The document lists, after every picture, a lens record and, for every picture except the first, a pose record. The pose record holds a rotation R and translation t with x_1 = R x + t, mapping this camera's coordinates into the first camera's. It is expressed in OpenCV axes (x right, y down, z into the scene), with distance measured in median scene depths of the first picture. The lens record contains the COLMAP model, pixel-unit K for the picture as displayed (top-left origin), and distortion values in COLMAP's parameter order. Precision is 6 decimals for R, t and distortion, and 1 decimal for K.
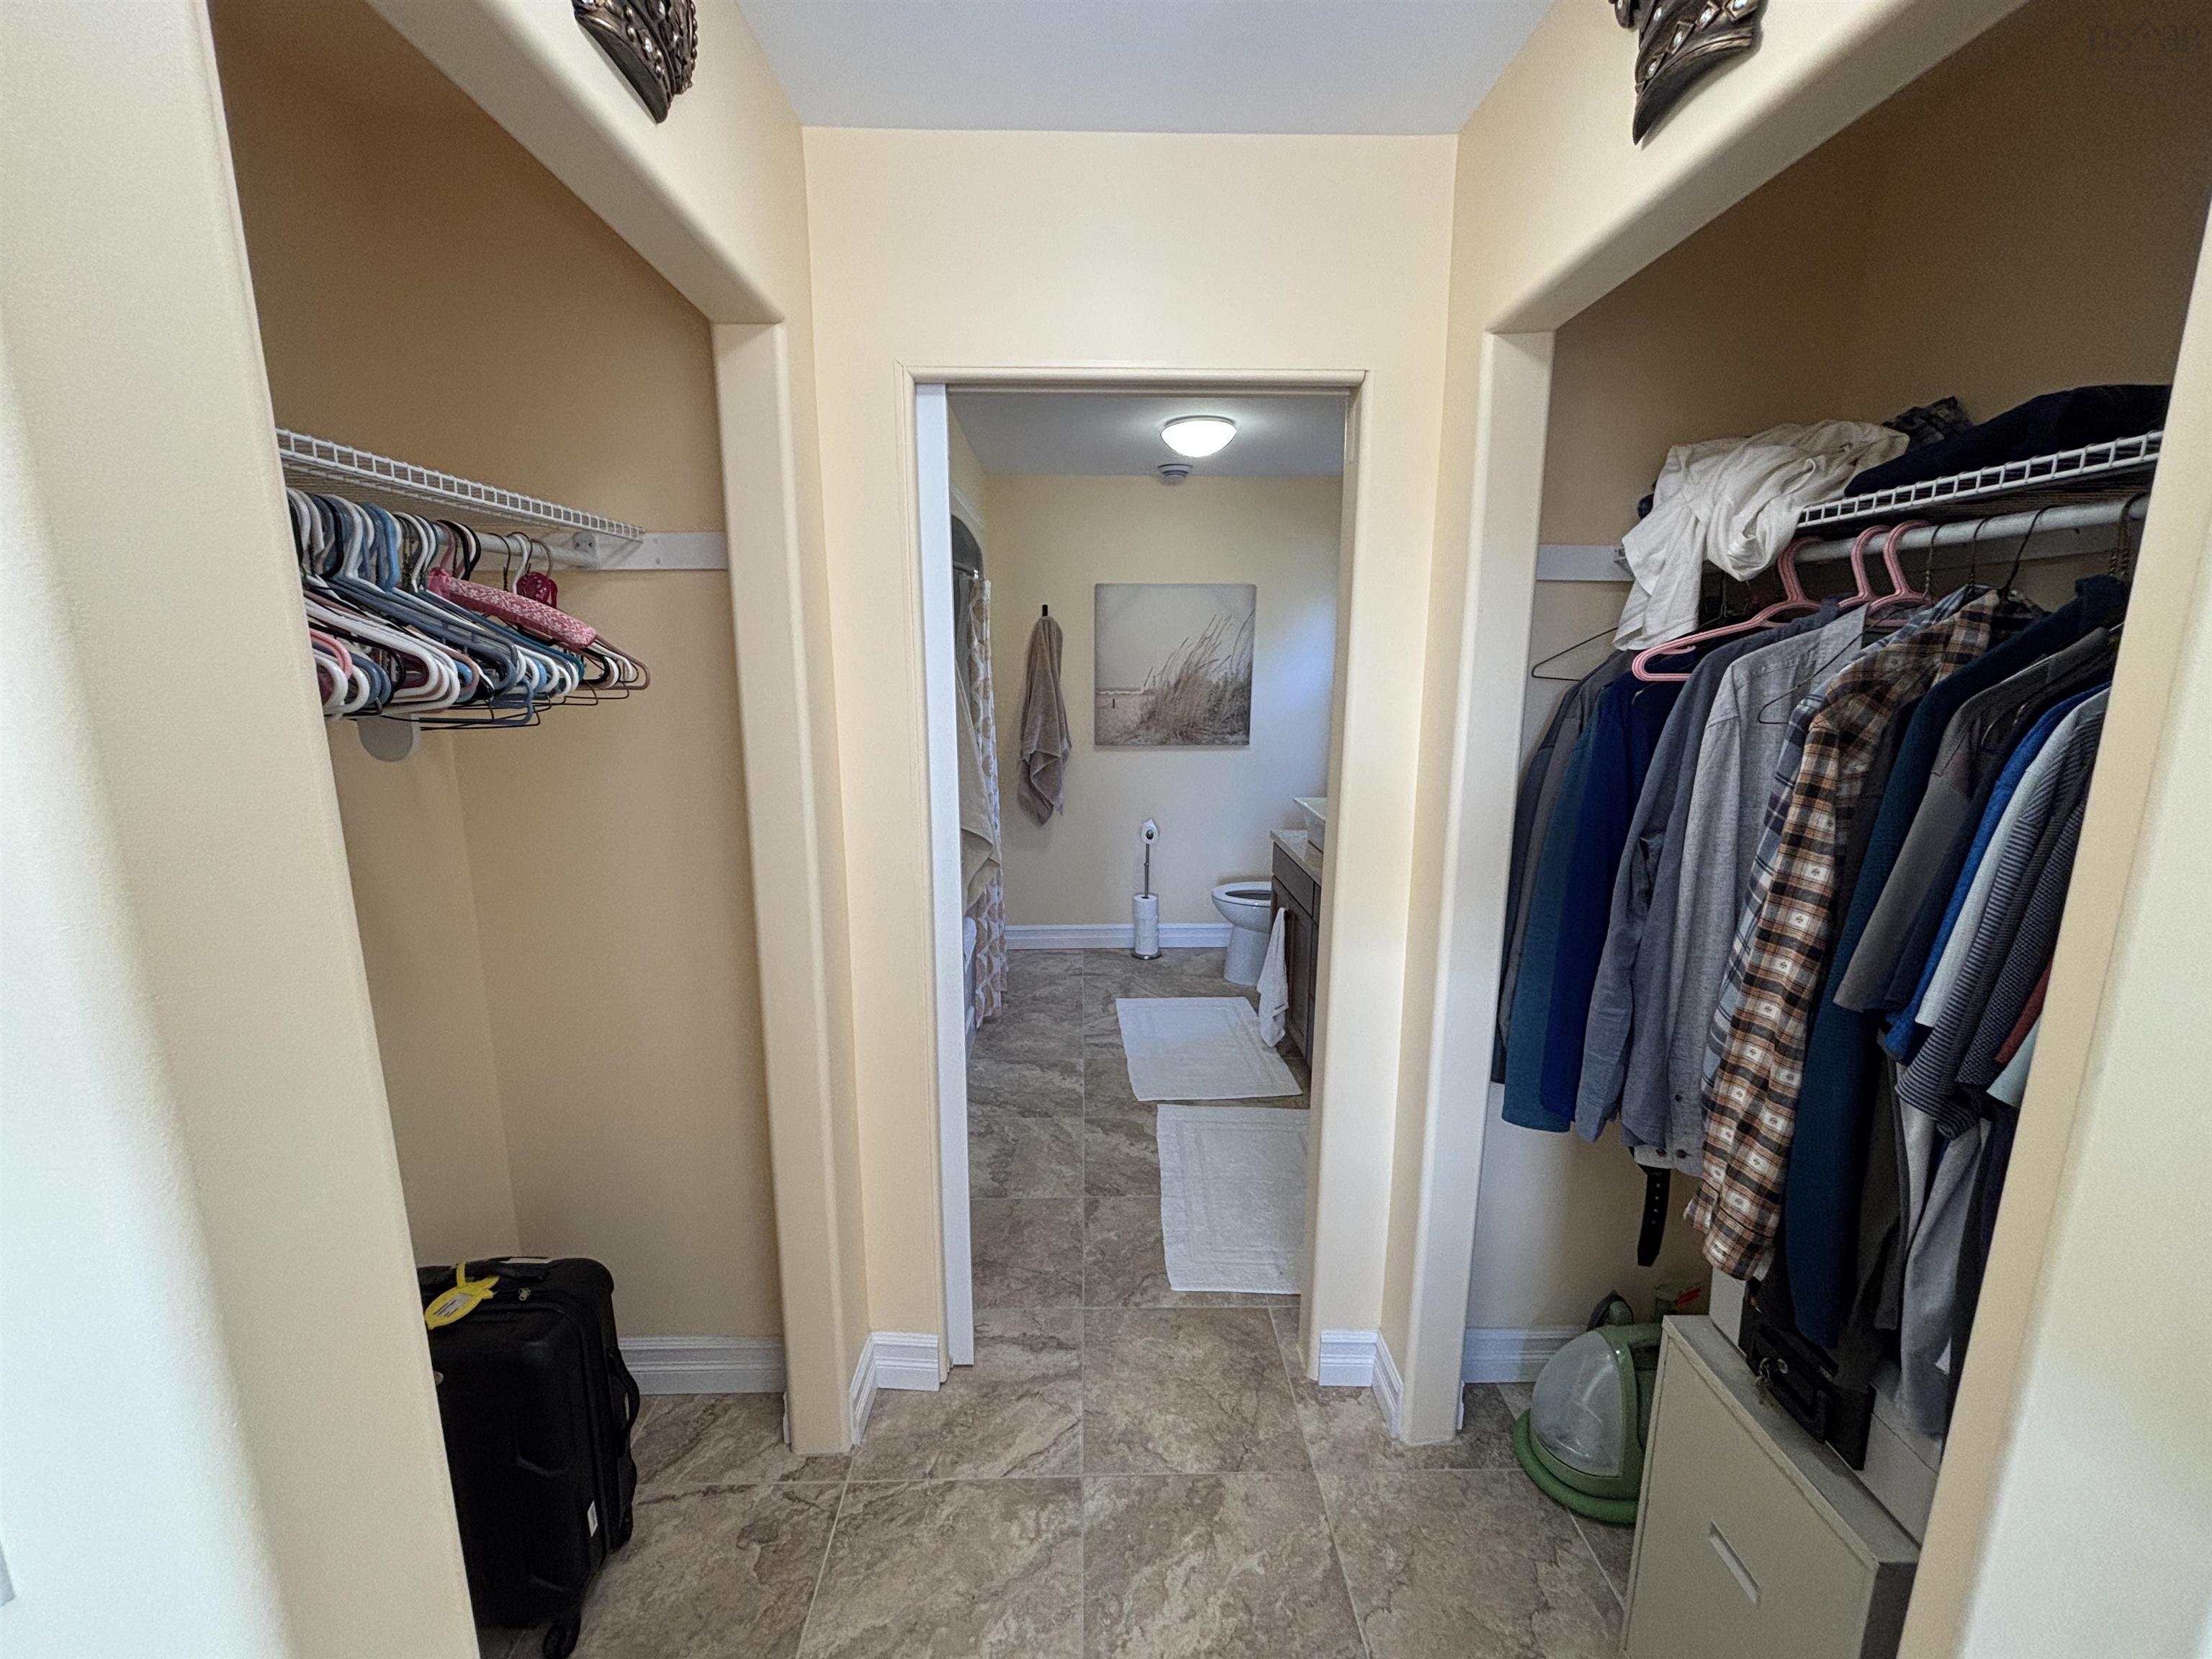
lens RADIAL K [[891.7, 0, 1106.3], [0, 891.7, 829.9], [0, 0, 1]] dist [-0.002555, 0.000650]
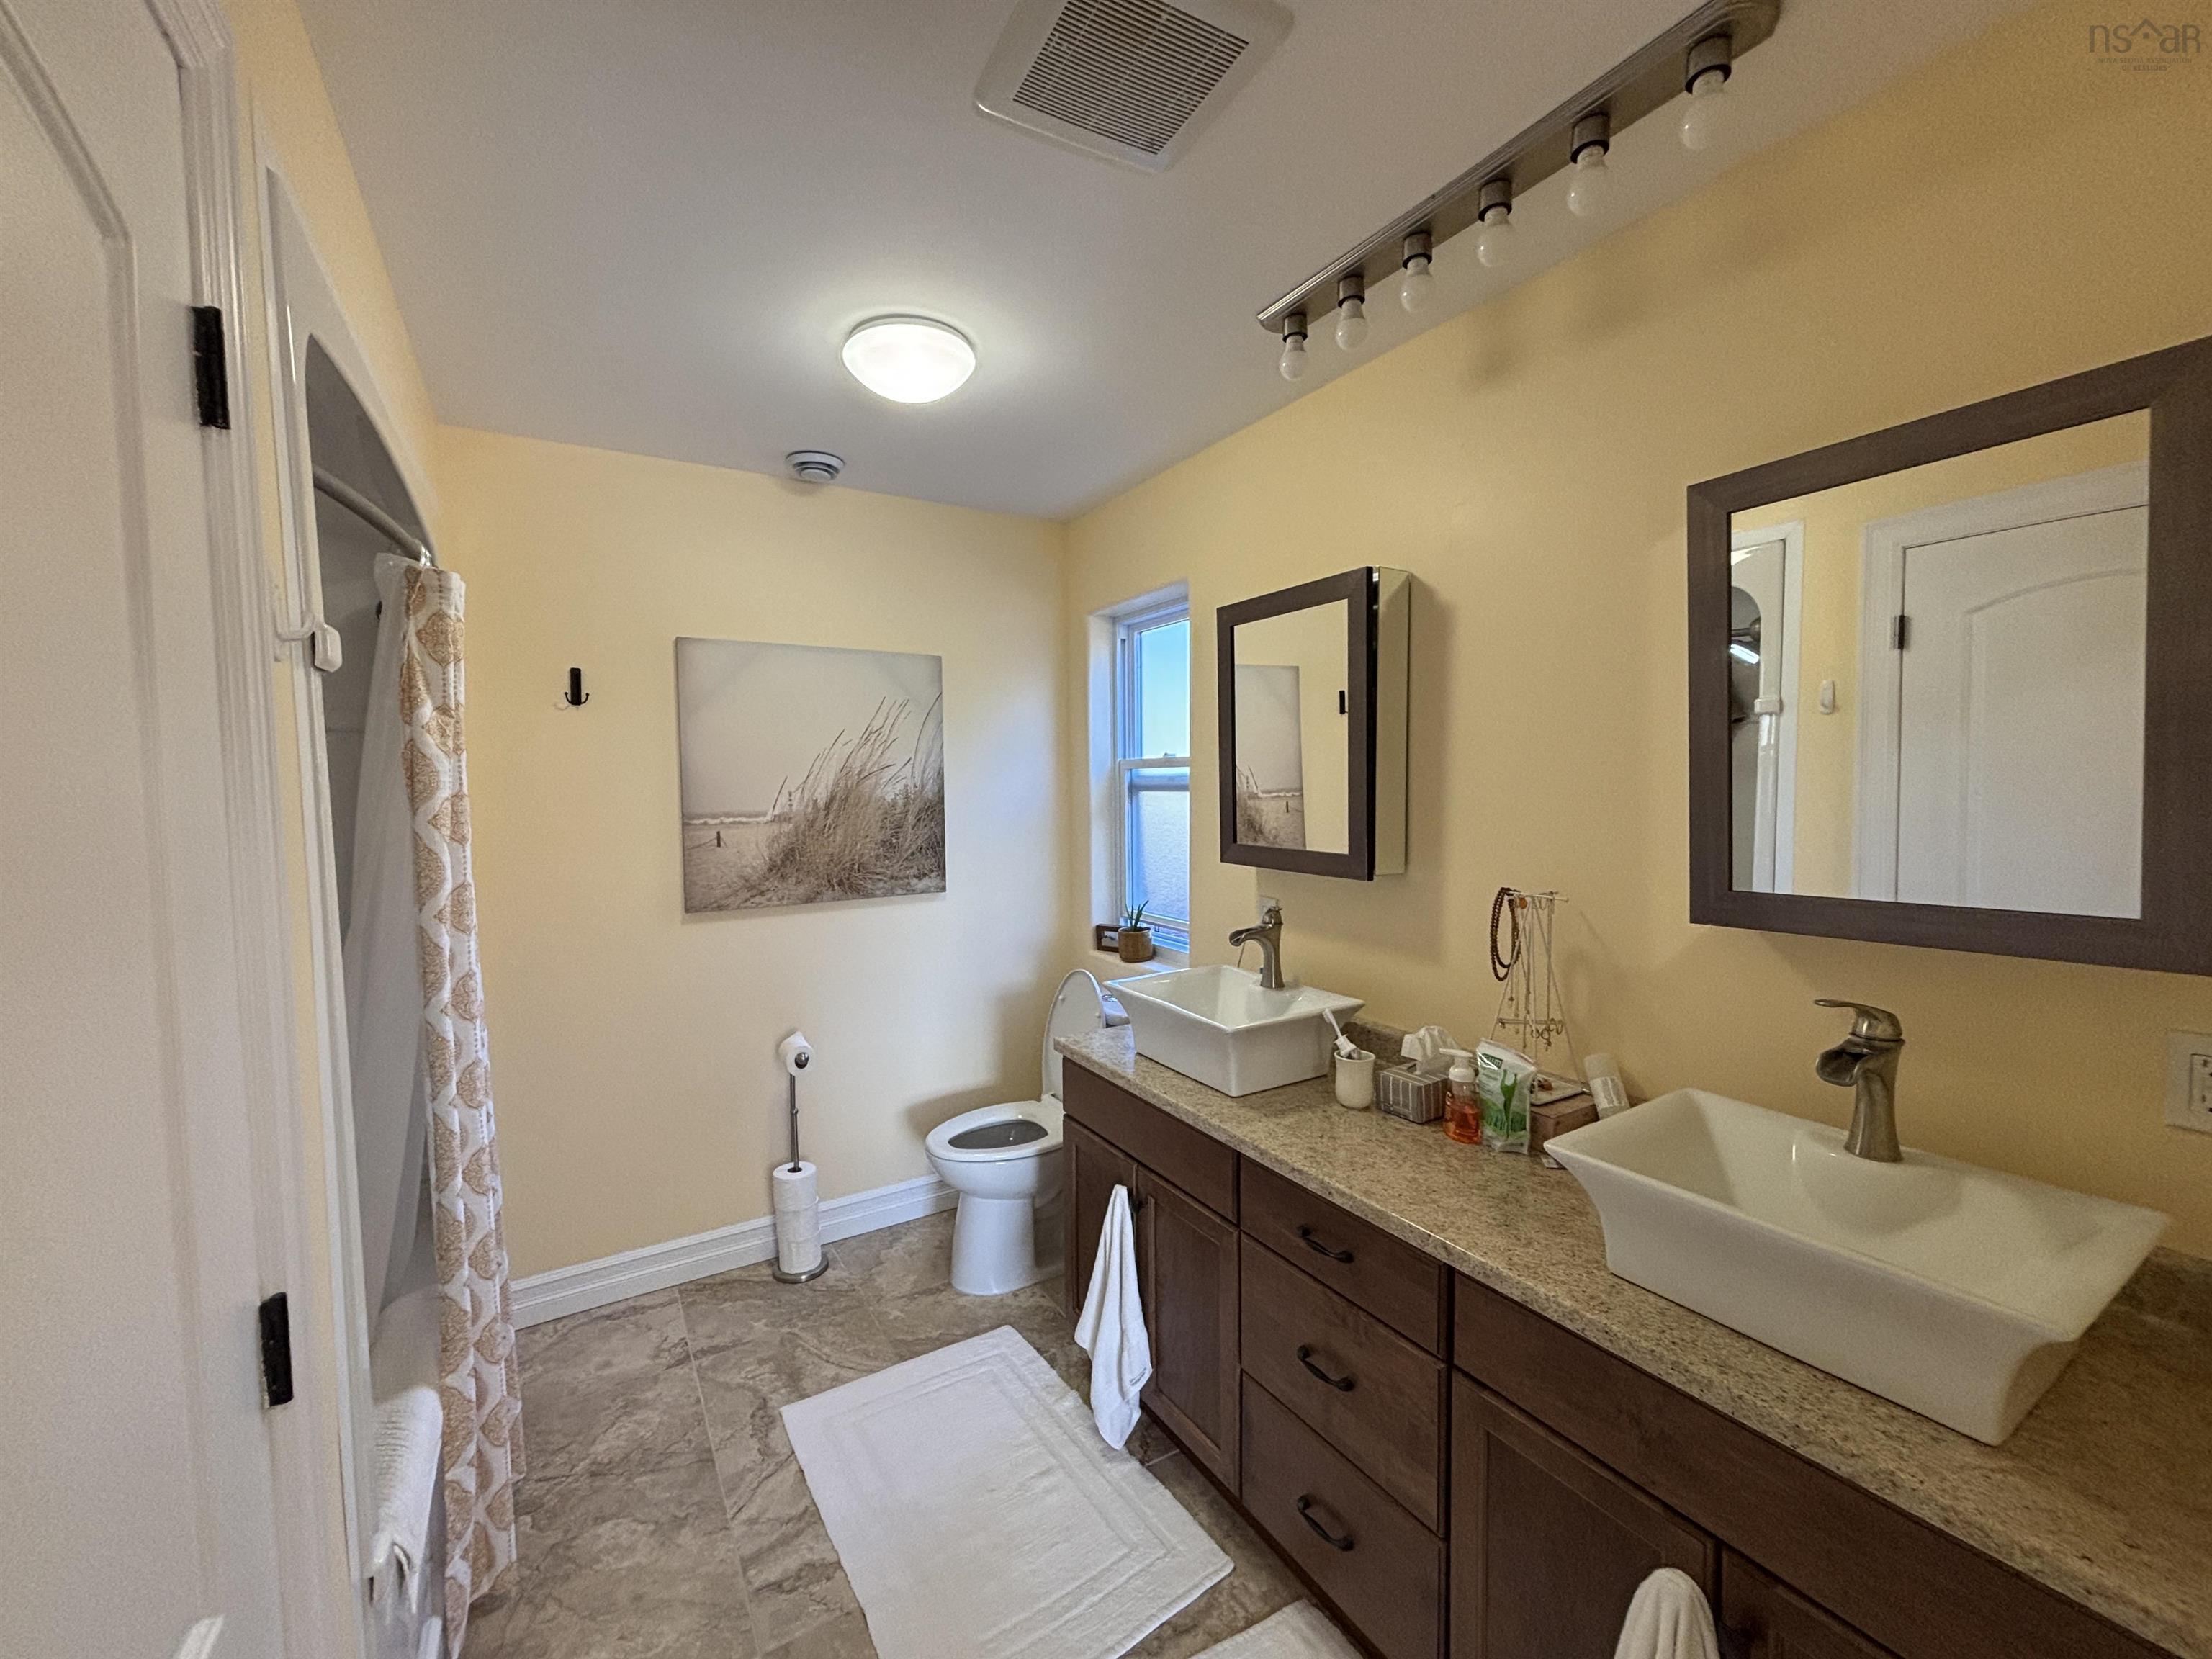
lens RADIAL K [[891.7, 0, 1105.3], [0, 891.7, 827.1], [0, 0, 1]] dist [-0.002555, 0.000650]
pose [[0.867850, -0.037800, 0.495386, -0.061148], [0.109114, 0.987259, -0.115821, -0.055257], [-0.484696, 0.154568, 0.860917, 0.379349]]
